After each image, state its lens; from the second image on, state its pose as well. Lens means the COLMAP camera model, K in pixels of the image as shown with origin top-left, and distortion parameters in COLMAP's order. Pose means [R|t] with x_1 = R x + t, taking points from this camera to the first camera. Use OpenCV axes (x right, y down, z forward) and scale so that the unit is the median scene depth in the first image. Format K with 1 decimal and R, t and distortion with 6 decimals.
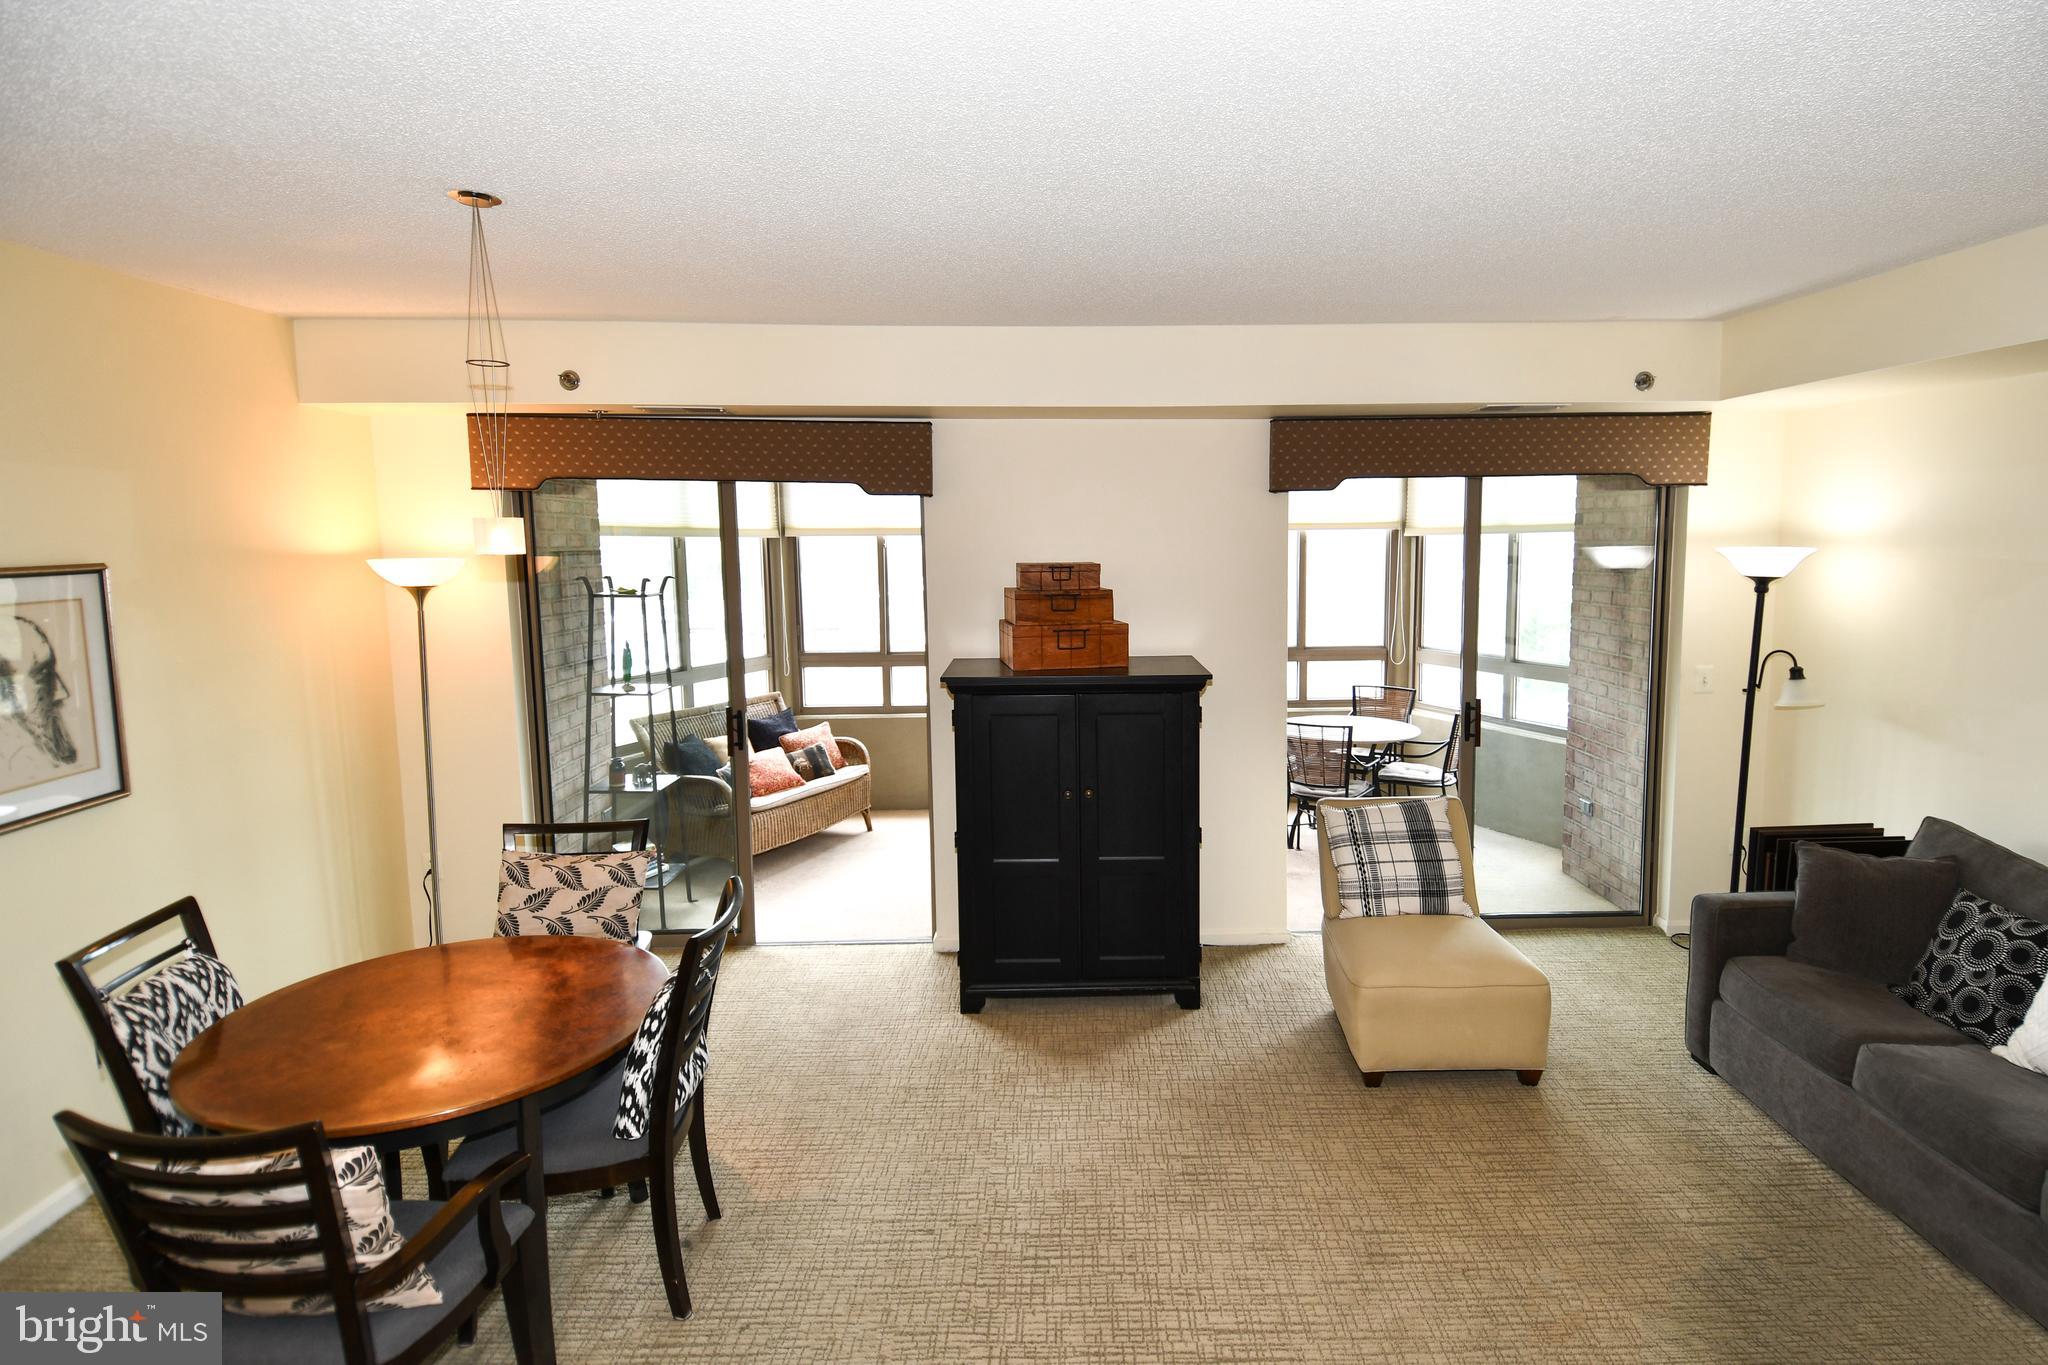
lens RADIAL K [[1096.1, 0, 1083.3], [0, 1096.1, 625.8], [0, 0, 1]] dist [0.025251, -0.030828]
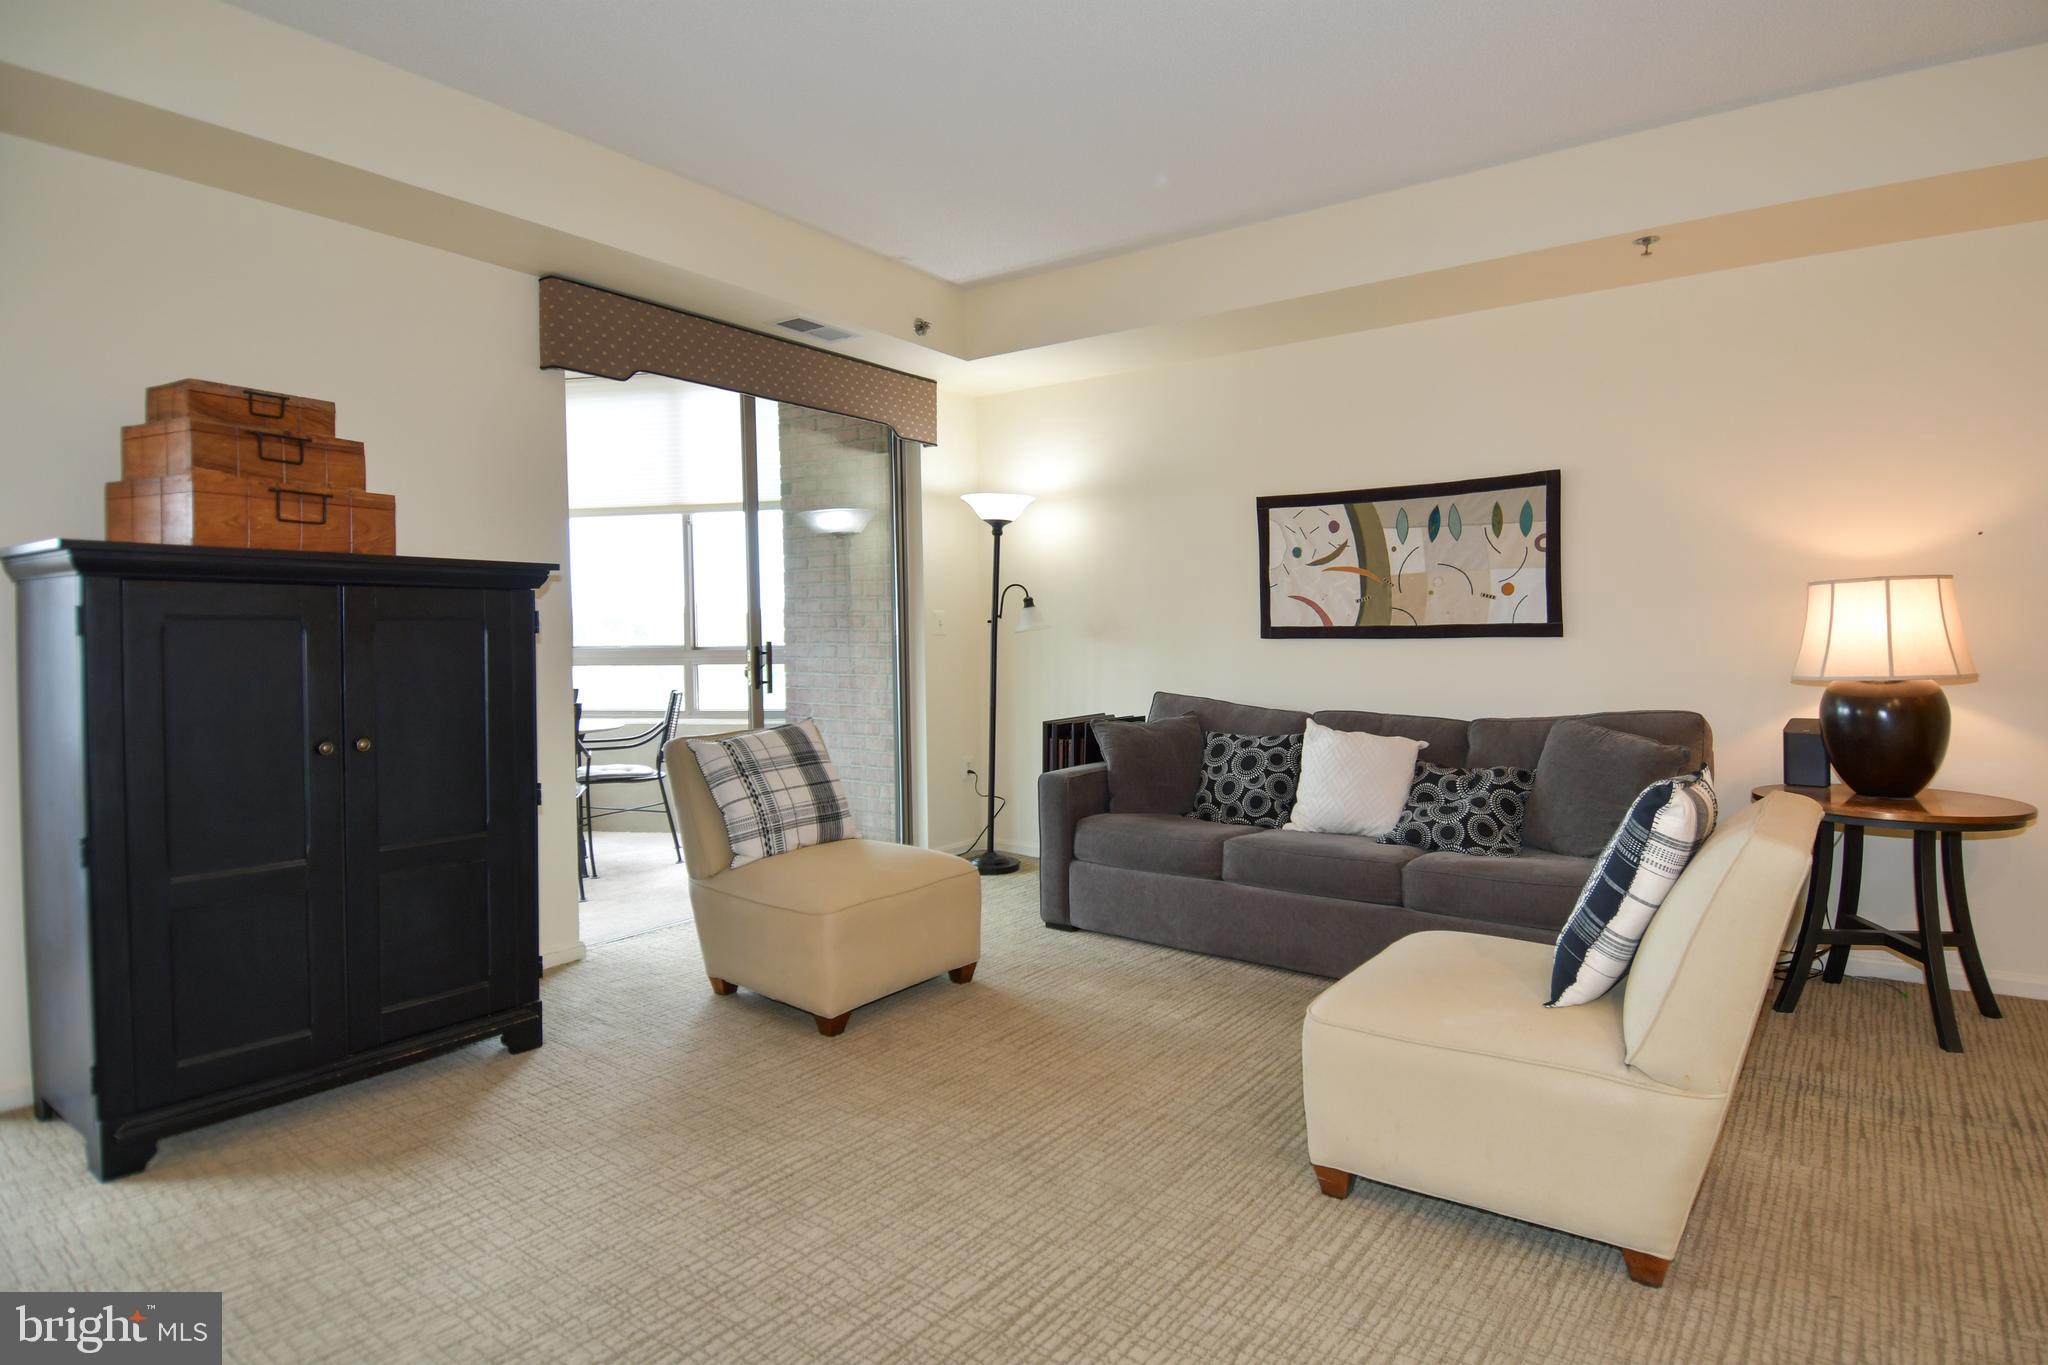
lens RADIAL K [[1069.1, 0, 1094.5], [0, 1069.1, 645.5], [0, 0, 1]] dist [0.012463, -0.005542]
pose [[0.596019, -0.010111, 0.802906, -0.244121], [0.071012, 0.996667, -0.040164, 0.152838], [-0.799824, 0.080954, 0.594751, 0.299235]]
